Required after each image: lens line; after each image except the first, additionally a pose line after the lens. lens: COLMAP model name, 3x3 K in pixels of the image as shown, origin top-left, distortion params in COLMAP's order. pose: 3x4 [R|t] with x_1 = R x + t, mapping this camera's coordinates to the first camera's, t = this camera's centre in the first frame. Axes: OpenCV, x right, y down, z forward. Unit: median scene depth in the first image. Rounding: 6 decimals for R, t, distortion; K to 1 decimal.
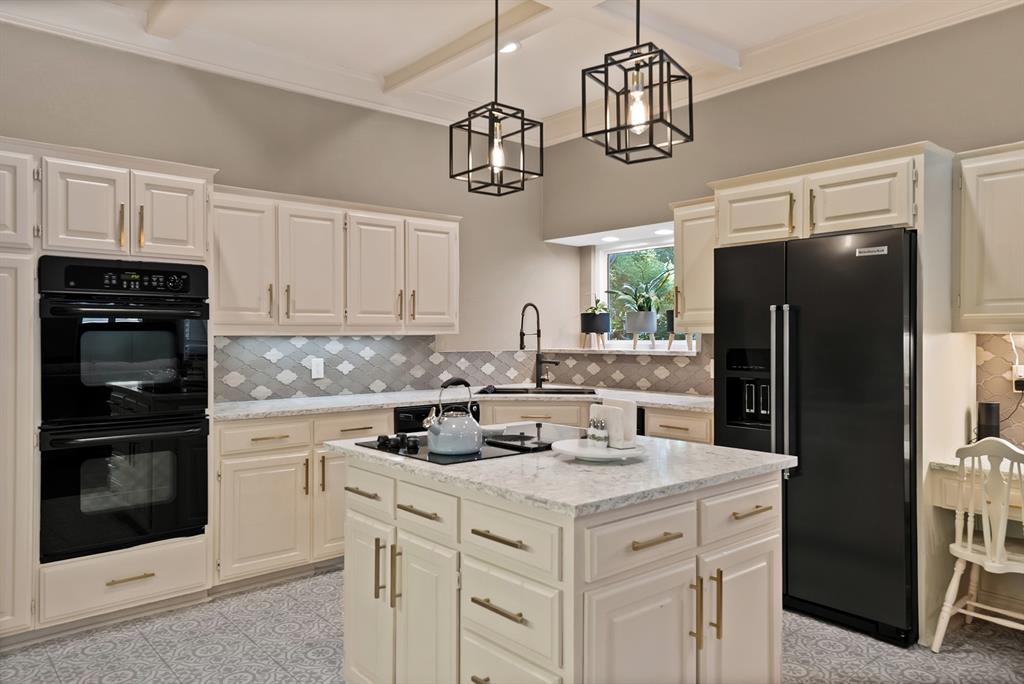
lens RADIAL K [[701.0, 0, 513.4], [0, 701.0, 343.7], [0, 0, 1]] dist [-0.003960, -0.001947]
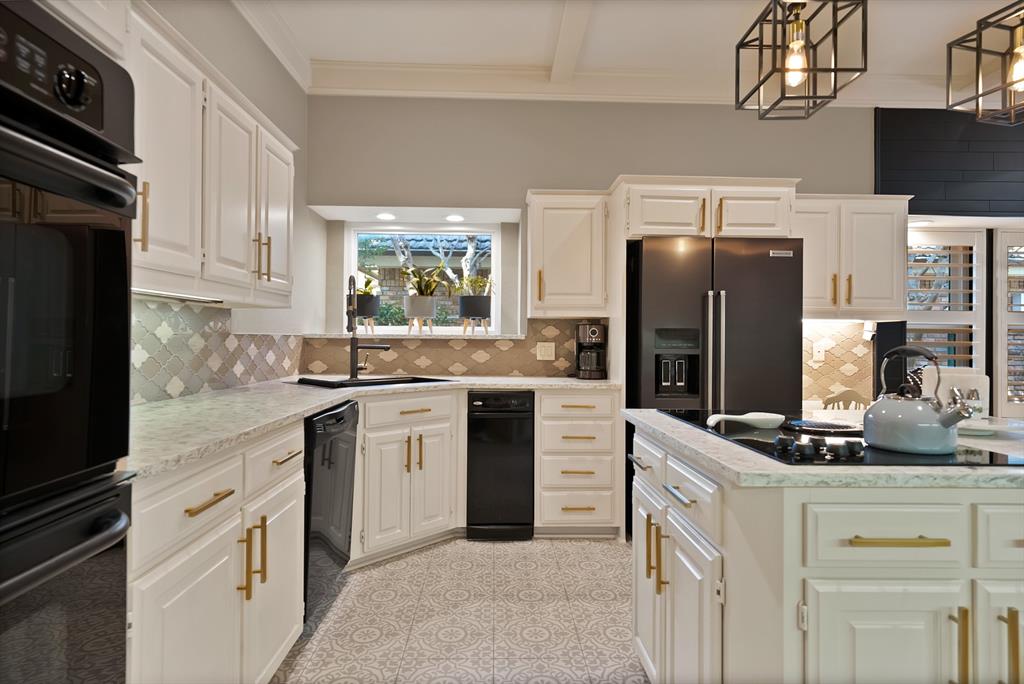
lens RADIAL K [[556.4, 0, 511.5], [0, 556.4, 339.3], [0, 0, 1]] dist [-0.003611, -0.000483]
pose [[0.624499, 0.006134, 0.781001, -0.386973], [0.000163, 0.999968, -0.007984, 0.023069], [-0.781025, 0.005113, 0.624479, 0.470236]]
